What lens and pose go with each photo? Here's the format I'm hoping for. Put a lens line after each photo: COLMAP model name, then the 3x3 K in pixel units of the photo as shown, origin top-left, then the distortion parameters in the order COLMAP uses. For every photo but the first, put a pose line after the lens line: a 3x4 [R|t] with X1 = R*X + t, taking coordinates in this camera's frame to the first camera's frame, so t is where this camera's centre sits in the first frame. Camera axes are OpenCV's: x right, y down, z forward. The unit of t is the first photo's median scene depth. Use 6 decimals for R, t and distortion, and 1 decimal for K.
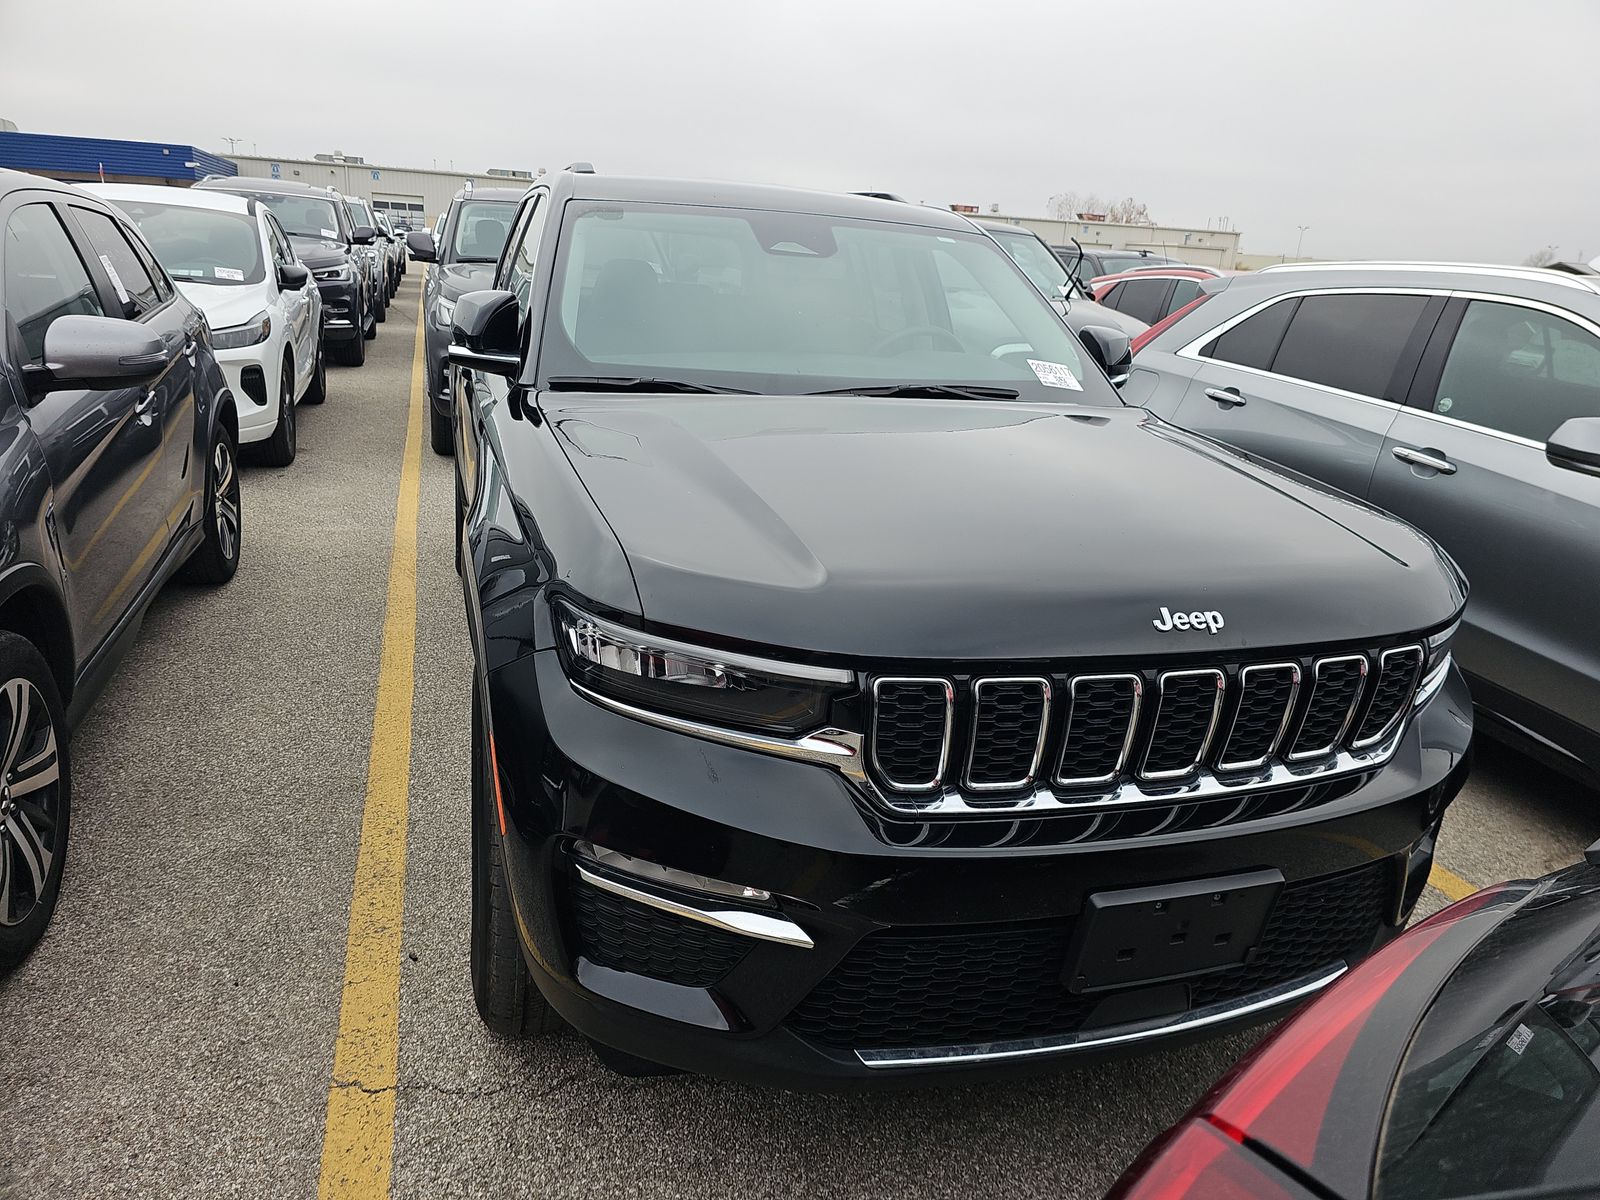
lens RADIAL K [[1080.3, 0, 800.0], [0, 1080.3, 600.0], [0, 0, 1]] dist [0.074106, -0.081687]
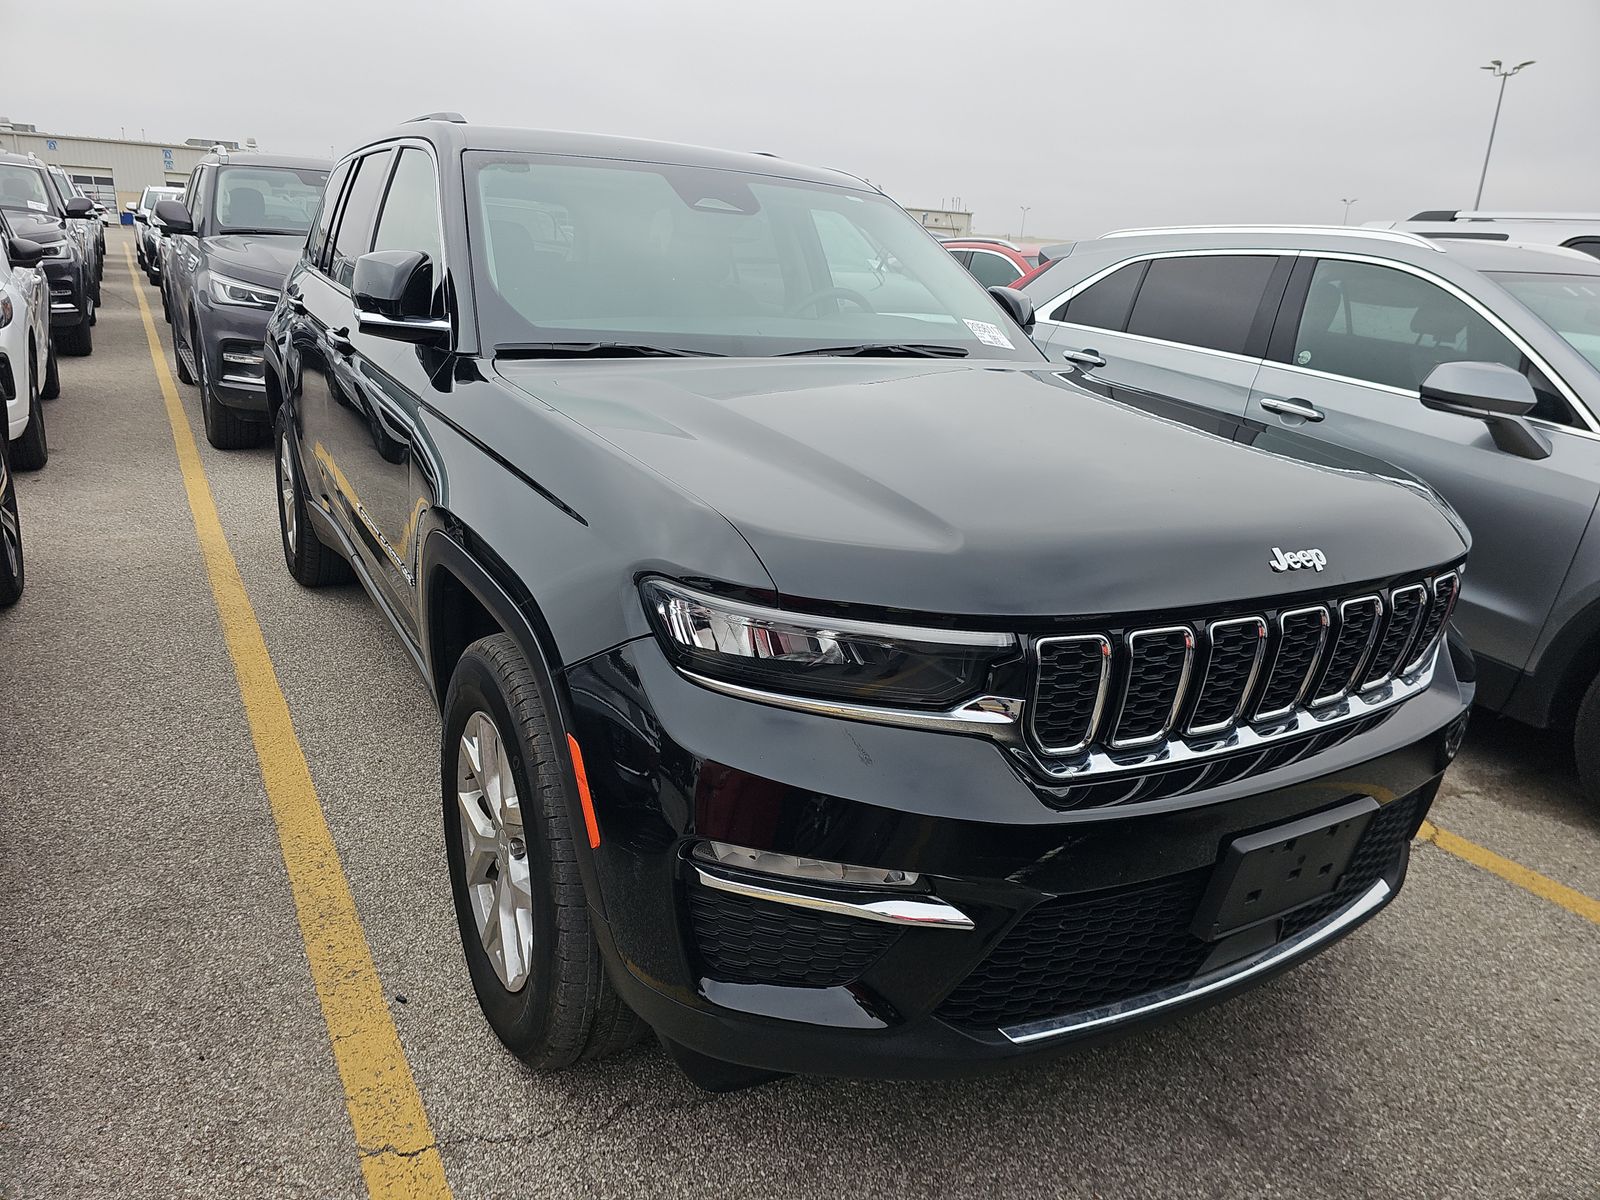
lens RADIAL K [[1086.6, 0, 797.8], [0, 1086.6, 607.7], [0, 0, 1]] dist [0.063183, -0.062527]
pose [[0.979101, -0.069550, 0.191111, -0.175656], [0.064986, 0.997434, 0.030051, 0.001758], [-0.192711, -0.017004, 0.981108, 0.059638]]
